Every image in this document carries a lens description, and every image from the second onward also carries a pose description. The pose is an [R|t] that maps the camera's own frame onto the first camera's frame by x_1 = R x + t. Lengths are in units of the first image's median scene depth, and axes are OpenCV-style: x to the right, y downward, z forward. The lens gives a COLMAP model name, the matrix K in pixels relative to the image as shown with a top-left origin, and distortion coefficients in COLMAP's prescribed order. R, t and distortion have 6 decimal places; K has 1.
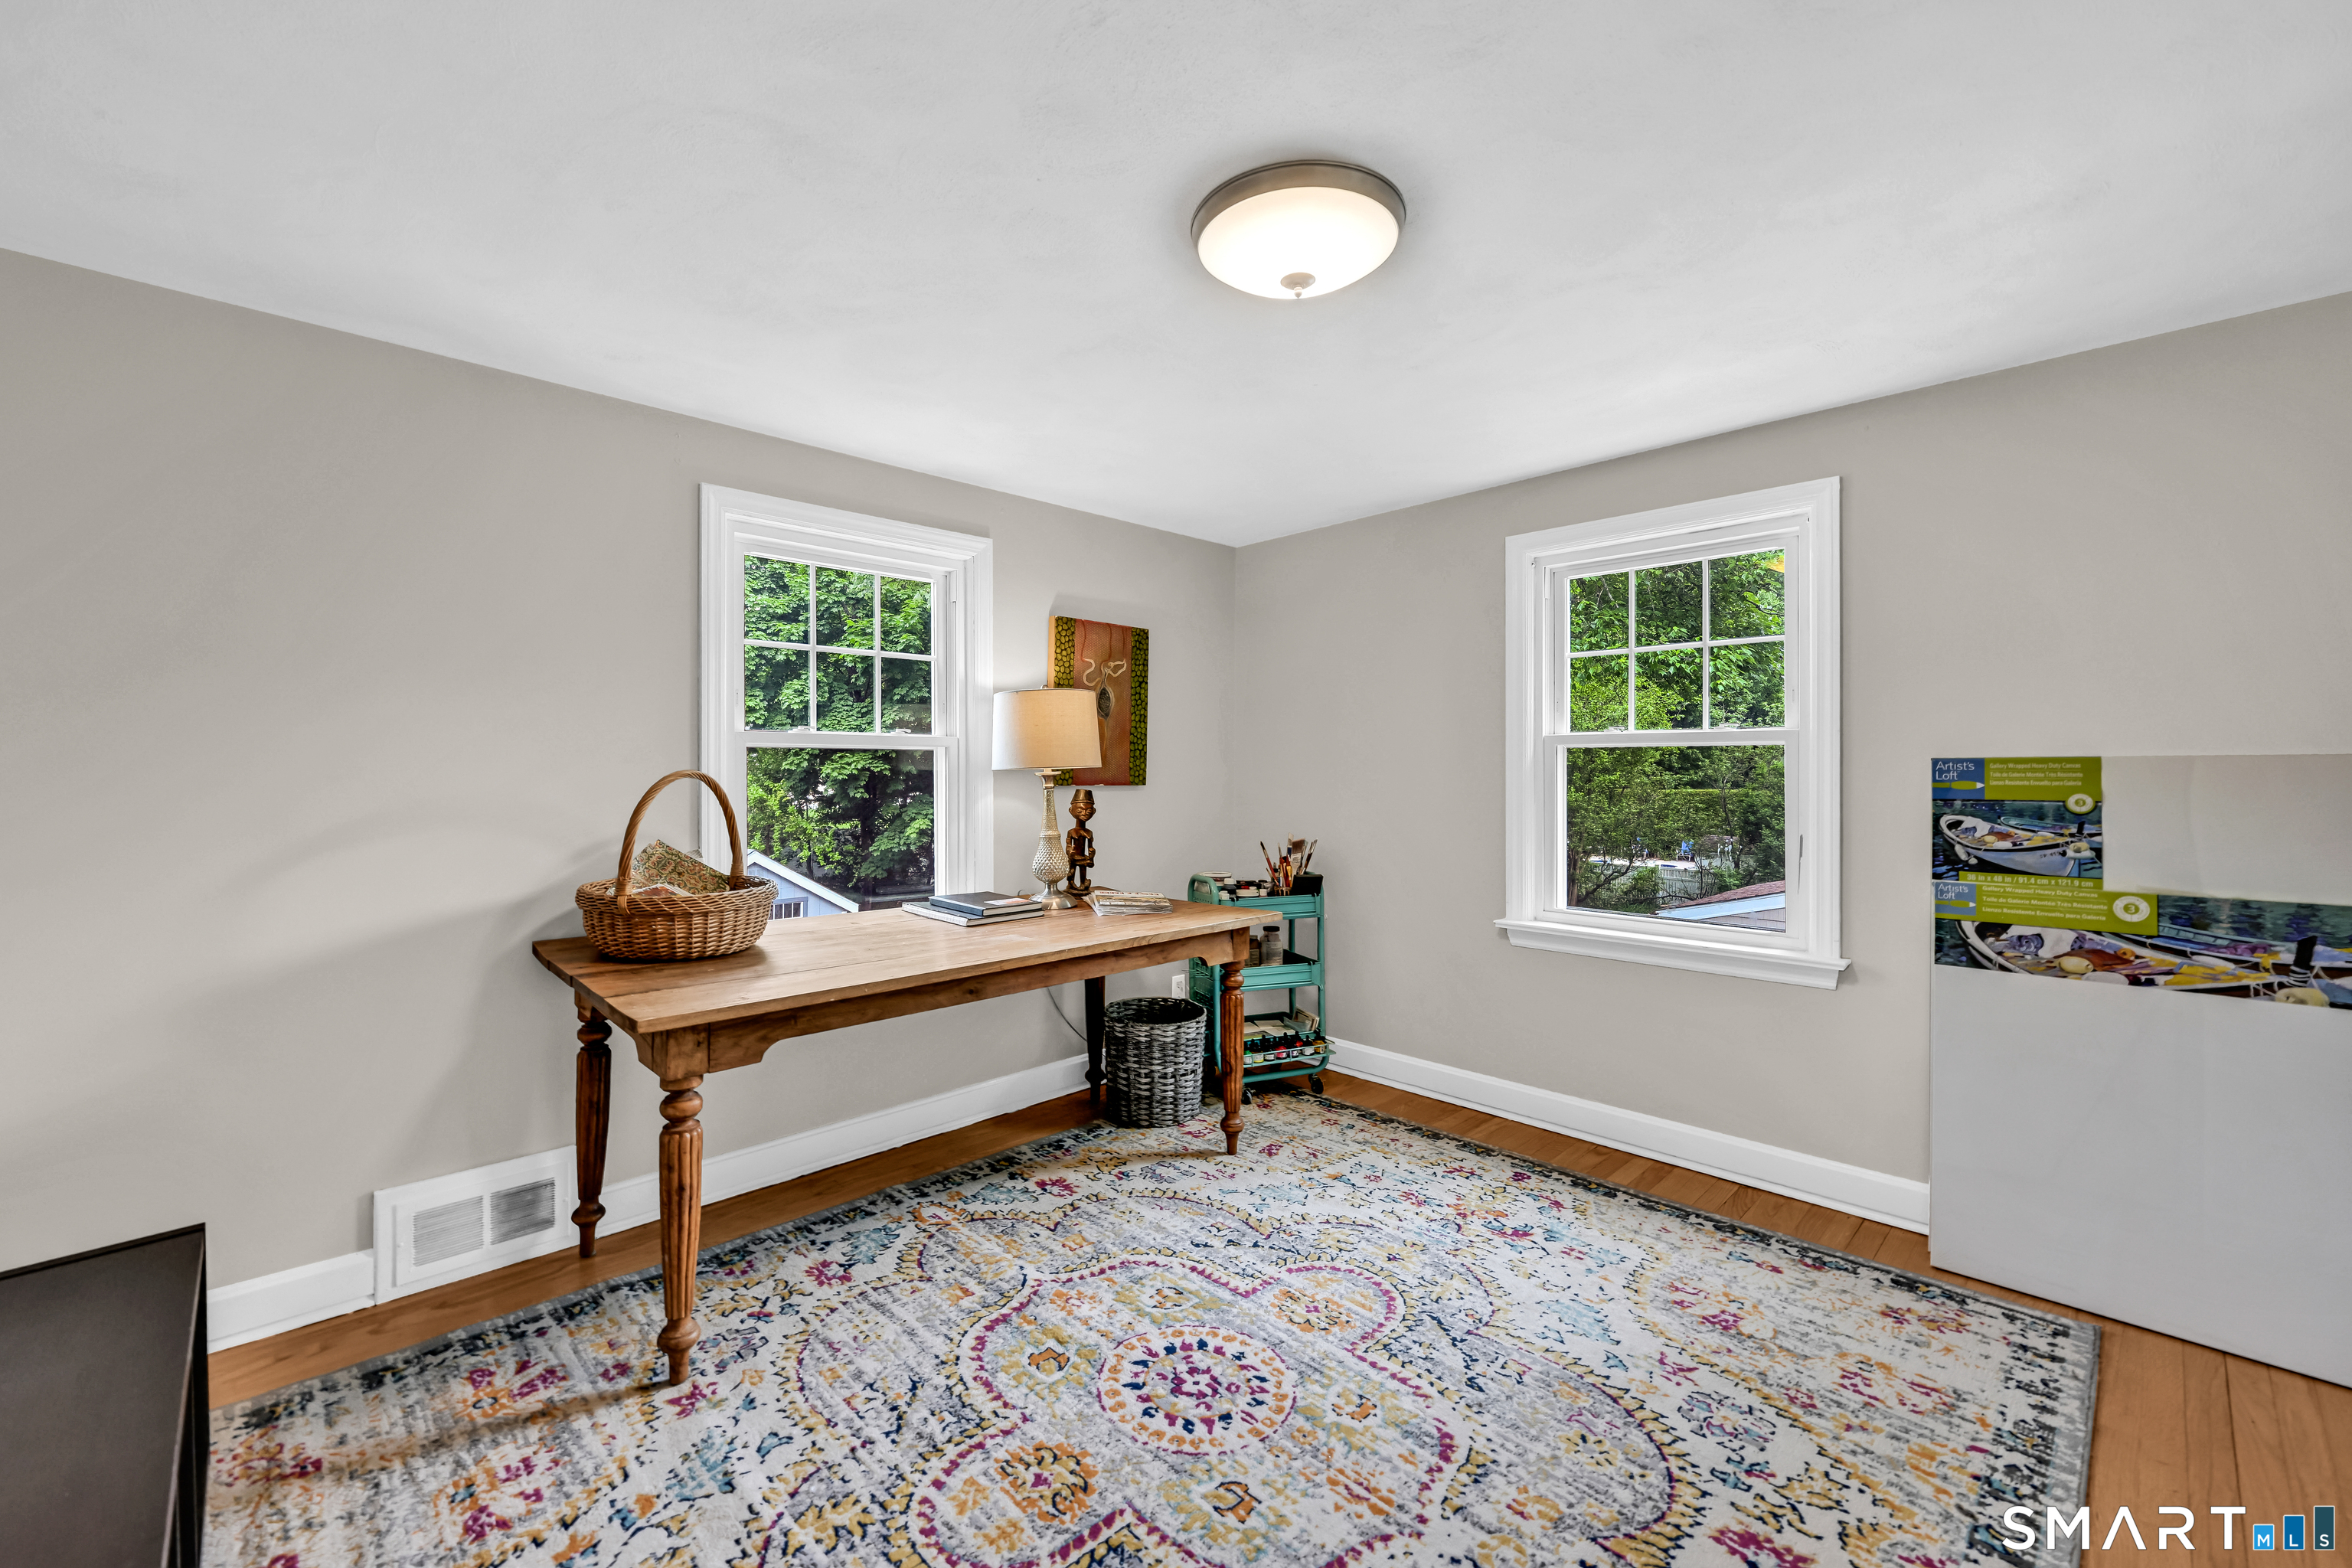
lens RADIAL K [[953.9, 0, 1173.1], [0, 953.9, 809.9], [0, 0, 1]] dist [0.001584, 0.000256]
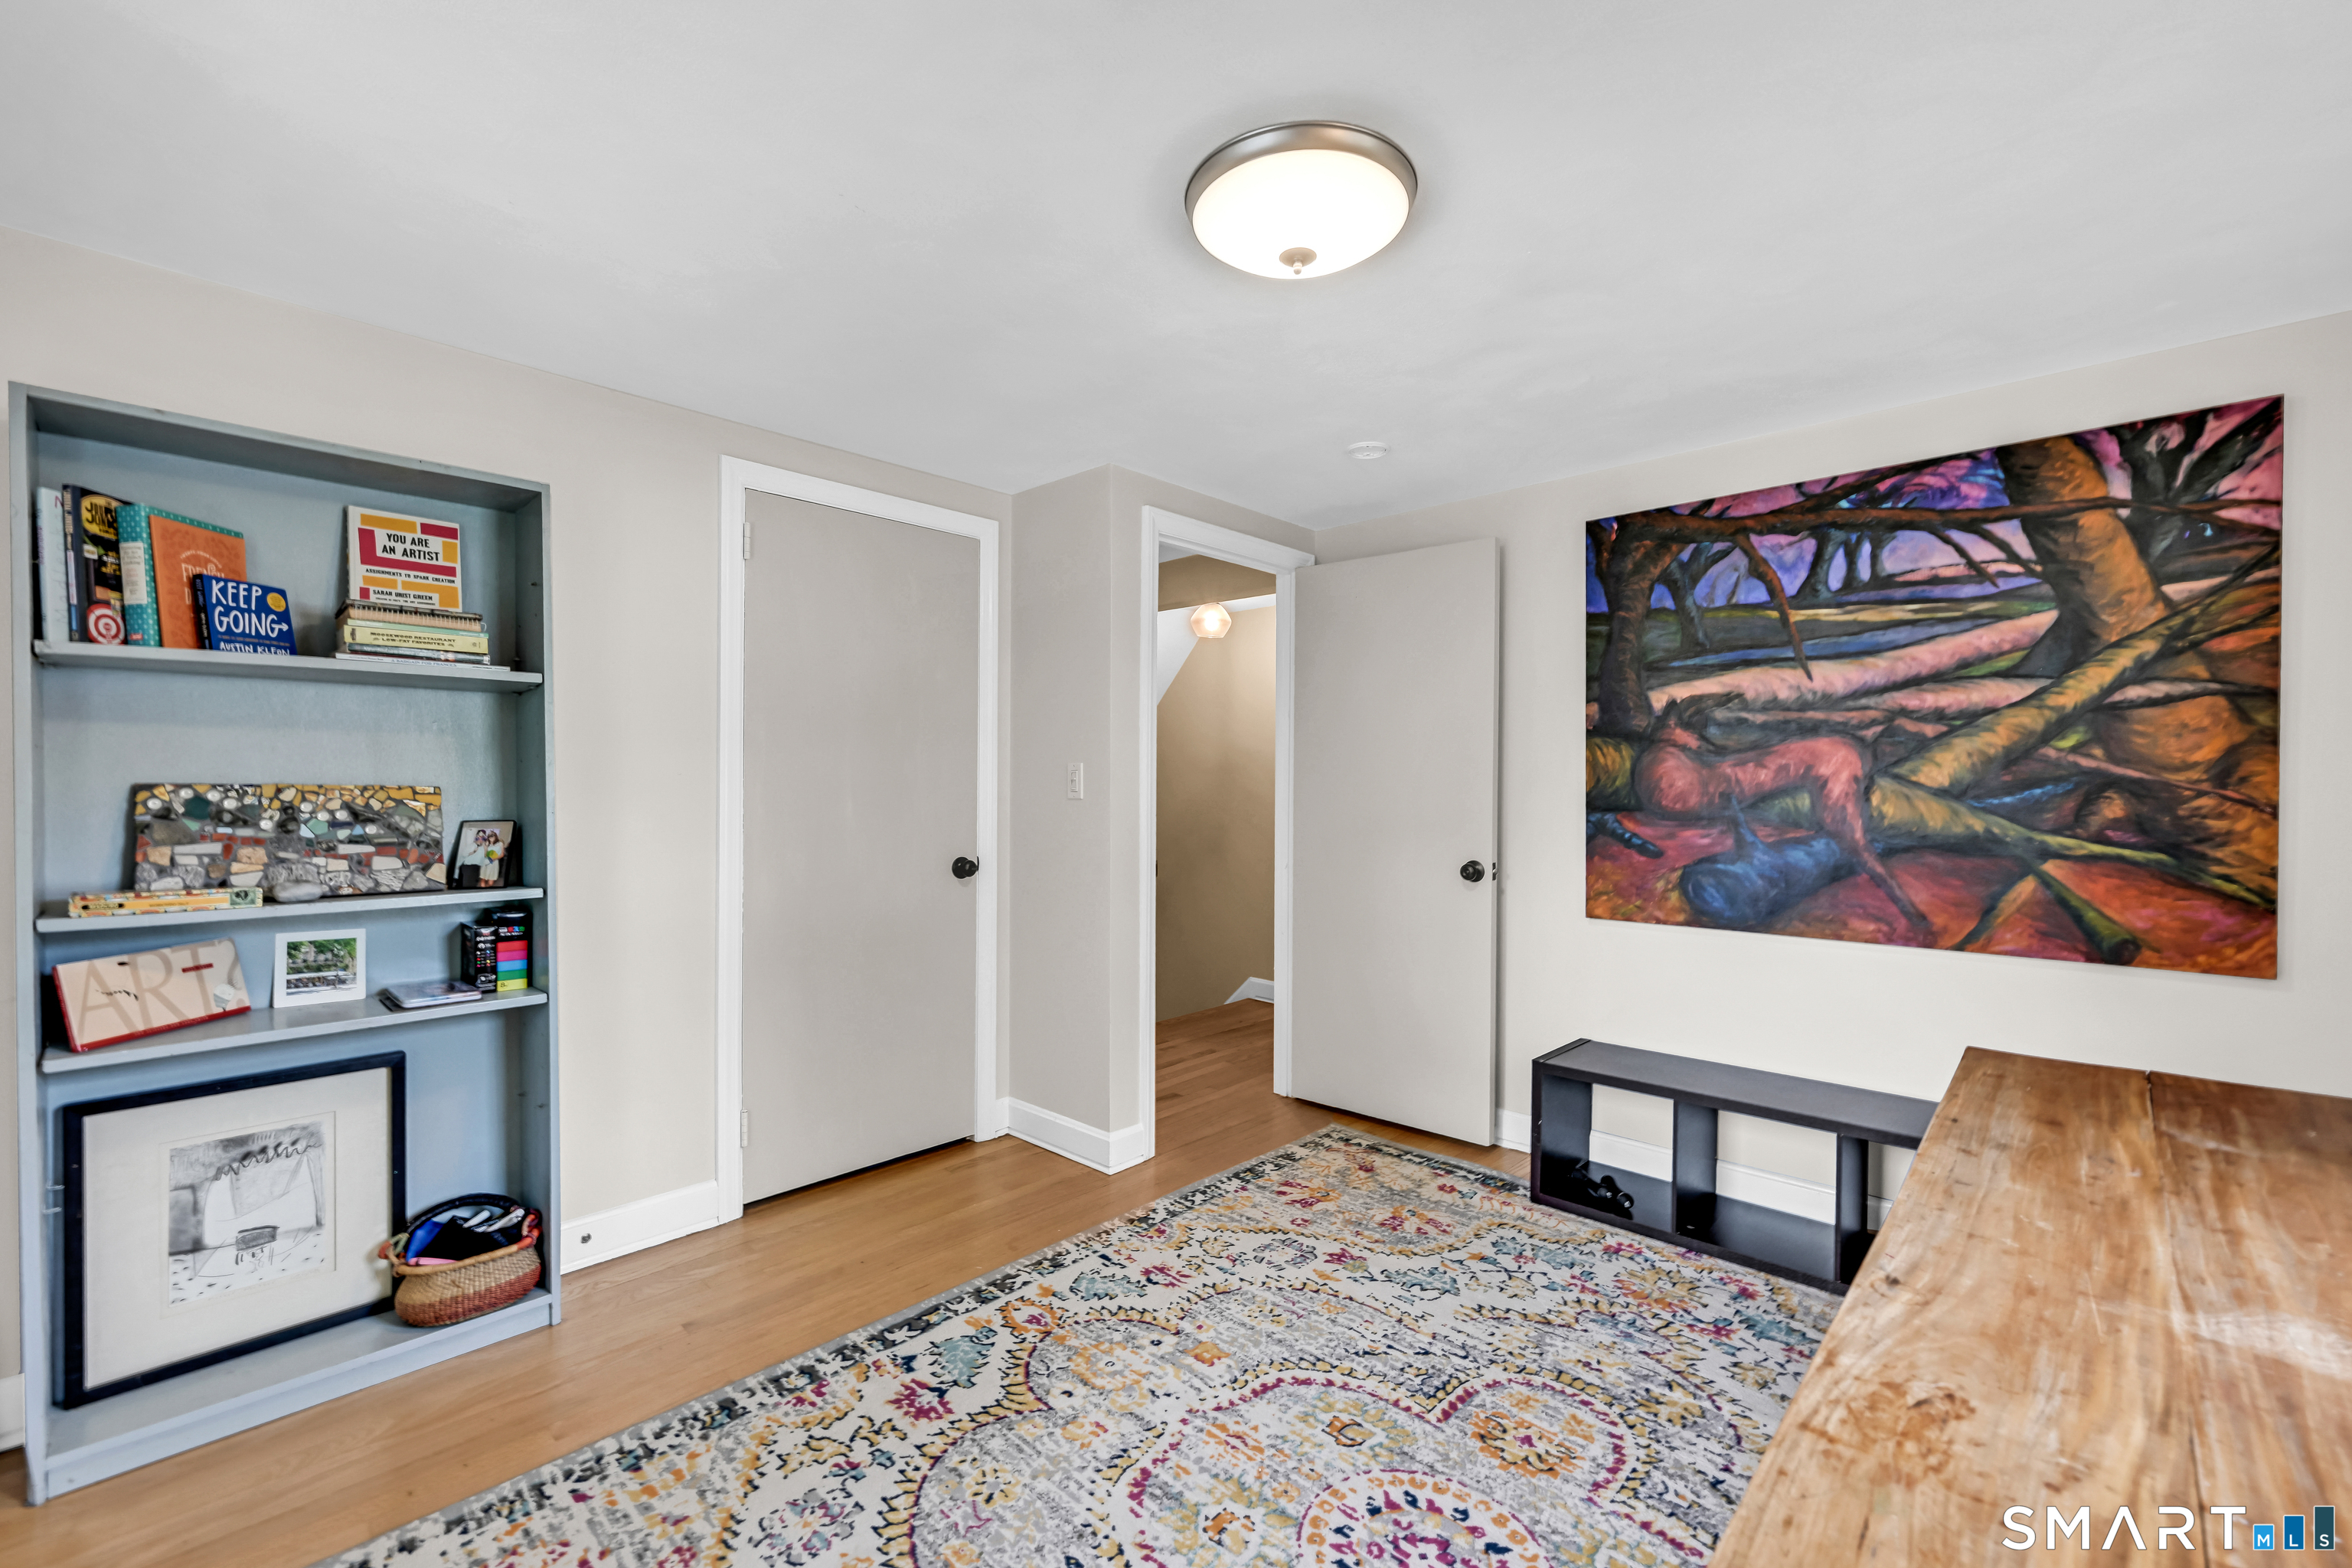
lens RADIAL K [[953.9, 0, 1173.1], [0, 953.9, 809.9], [0, 0, 1]] dist [0.001584, 0.000256]
pose [[-0.999250, -0.004055, -0.038521, 0.291835], [-0.006539, 0.997893, 0.064555, -0.078085], [0.038178, 0.064759, -0.997170, 1.917164]]
